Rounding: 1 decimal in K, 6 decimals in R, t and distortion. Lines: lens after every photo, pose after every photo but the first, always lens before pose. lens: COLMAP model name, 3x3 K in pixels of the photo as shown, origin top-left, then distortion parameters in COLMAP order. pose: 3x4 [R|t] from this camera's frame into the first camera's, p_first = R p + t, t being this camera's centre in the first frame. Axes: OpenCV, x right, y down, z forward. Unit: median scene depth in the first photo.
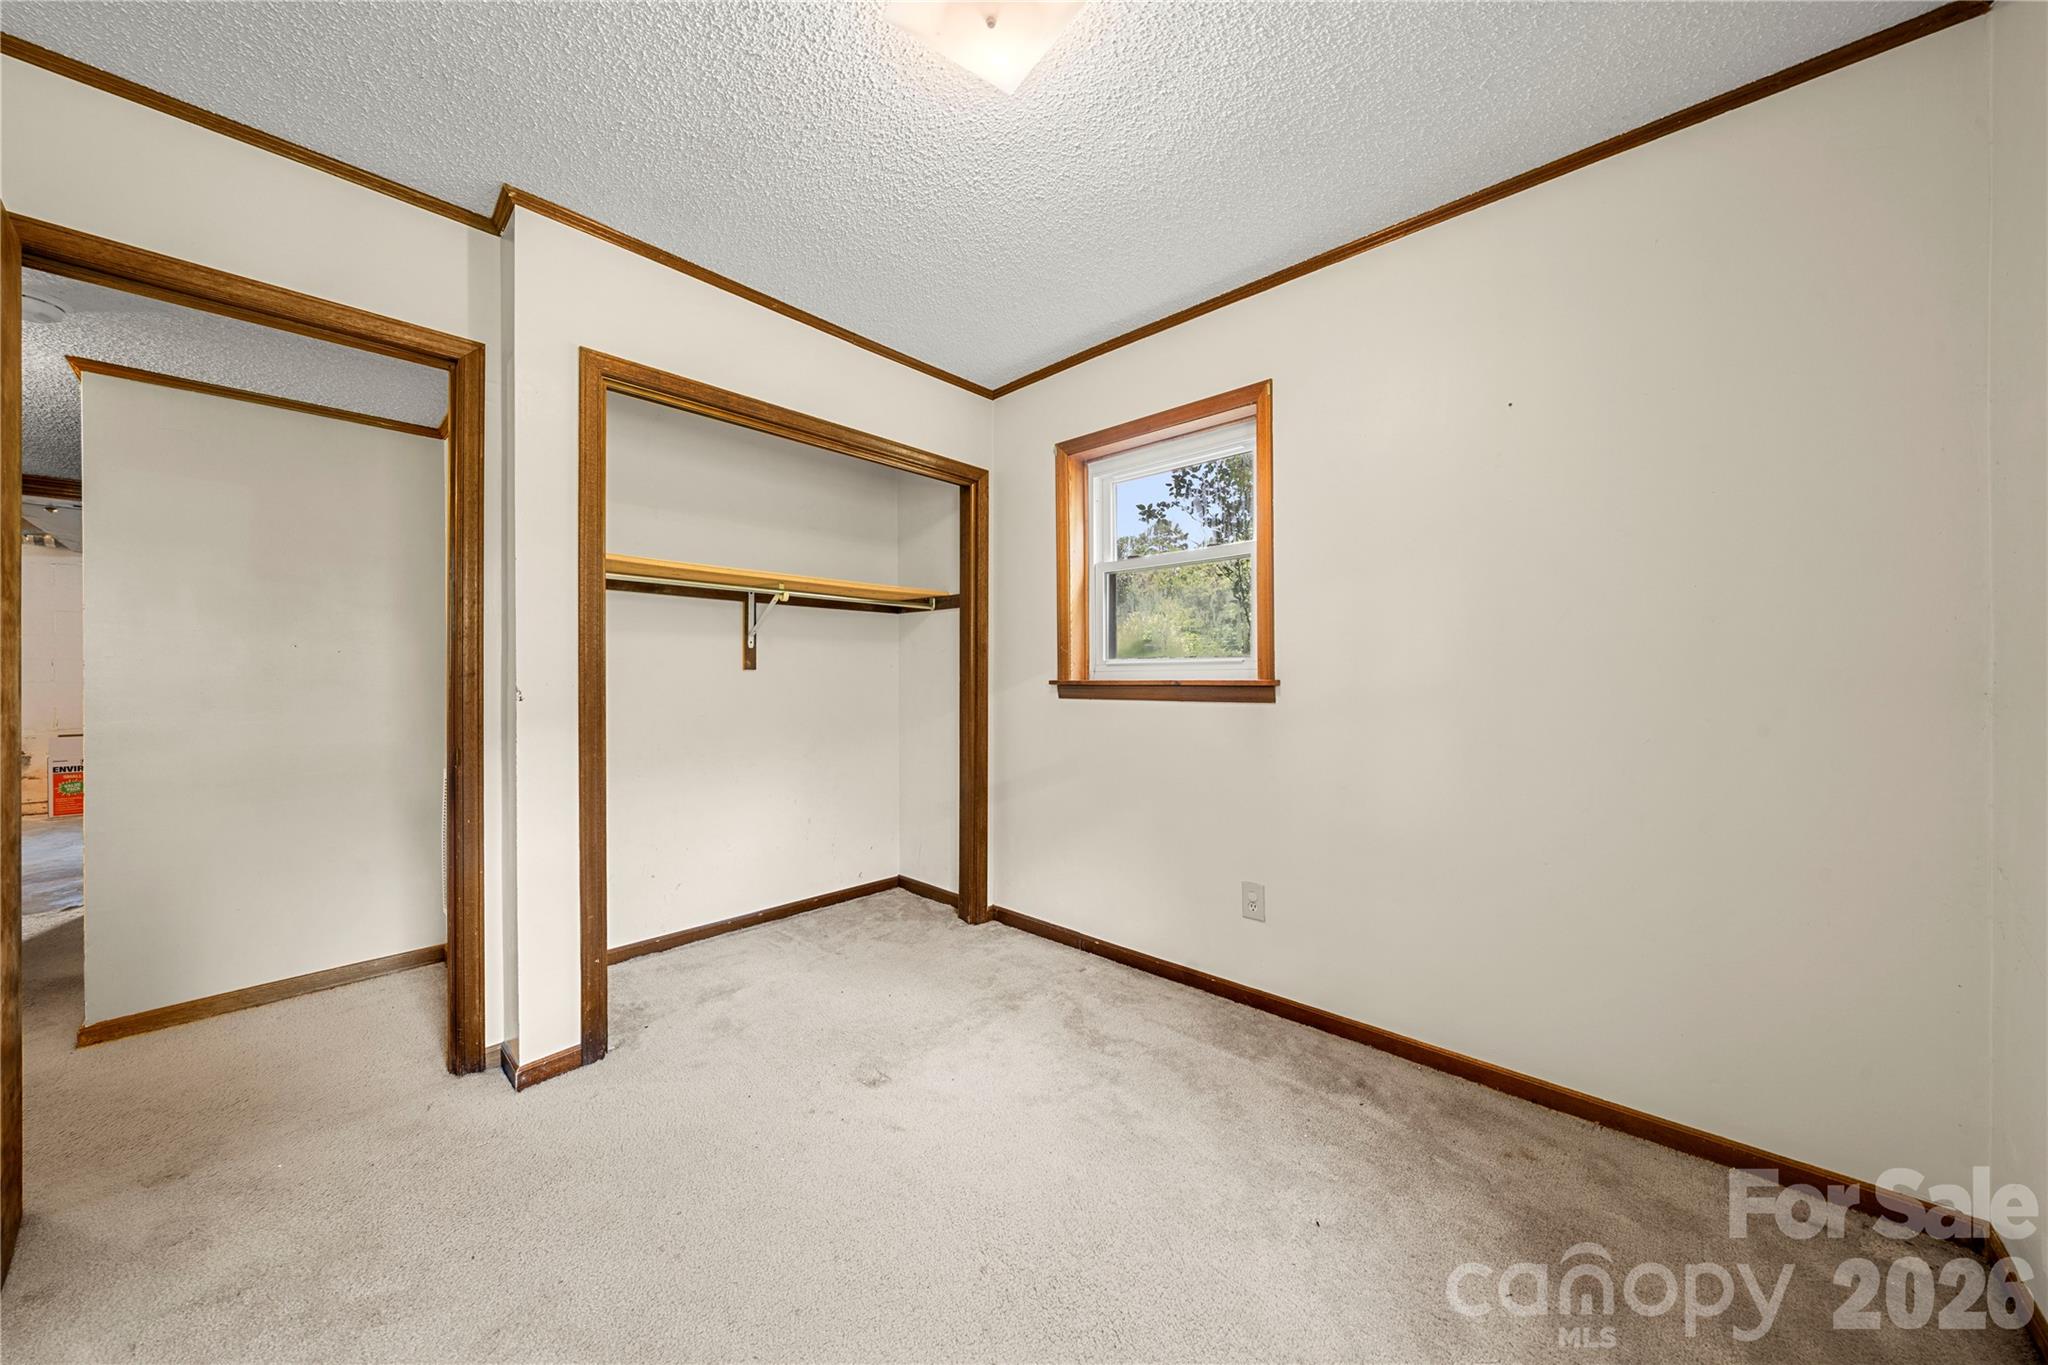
lens RADIAL K [[677.8, 0, 1013.9], [0, 677.8, 685.4], [0, 0, 1]] dist [-0.002235, -0.000122]
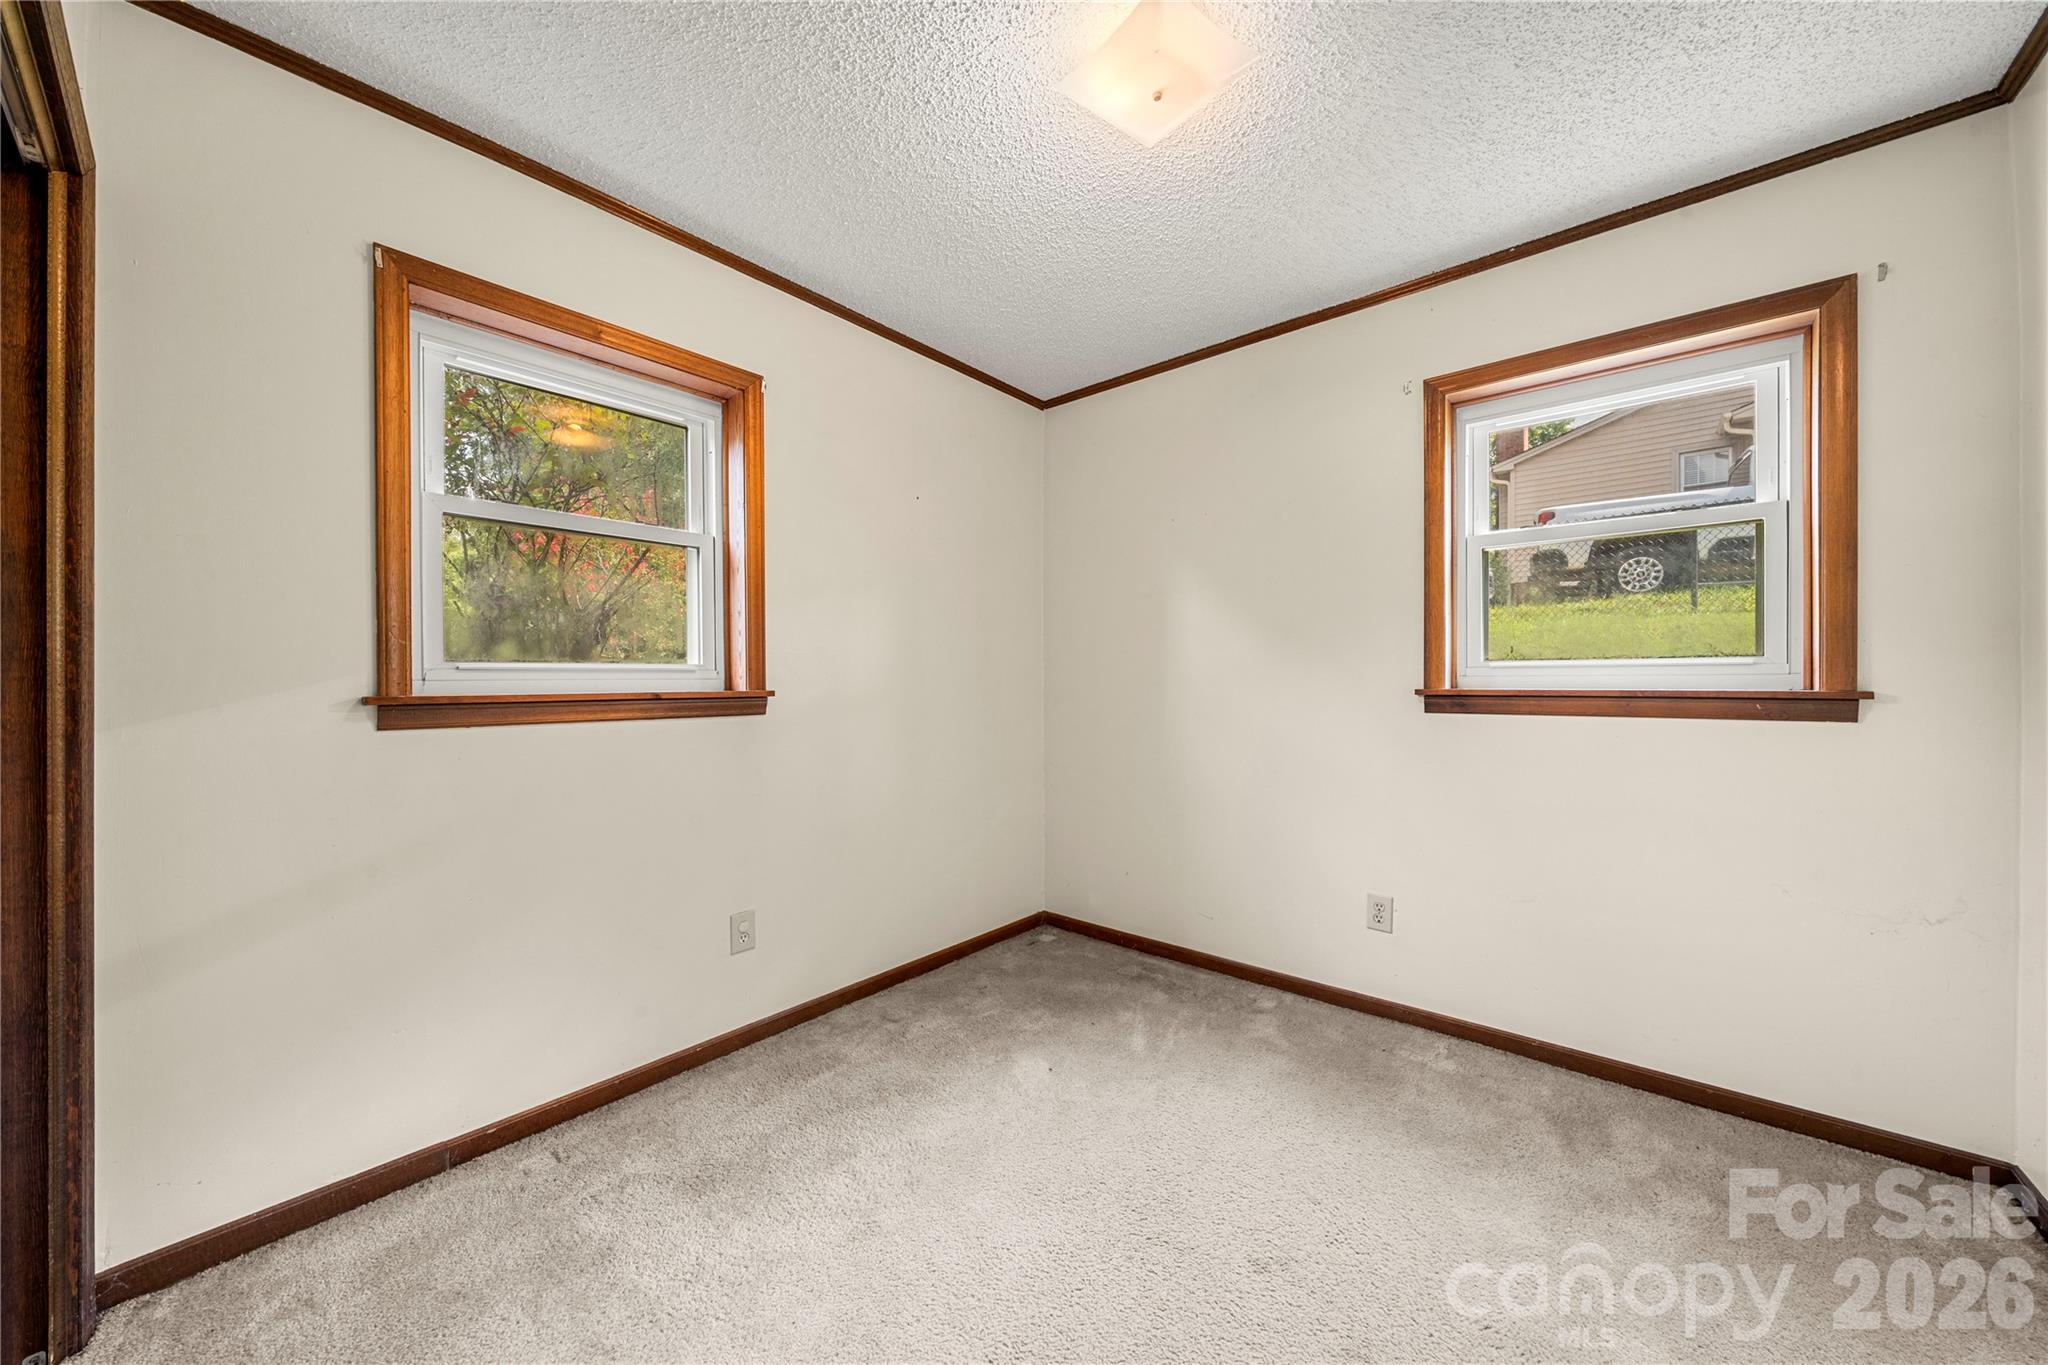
lens RADIAL K [[707.0, 0, 1020.8], [0, 707.0, 696.2], [0, 0, 1]] dist [-0.001272, -0.000178]
pose [[-0.031024, -0.015310, 0.999401, -0.609723], [0.018617, 0.999700, 0.015892, -0.008825], [-0.999345, 0.019098, -0.030730, 0.645261]]
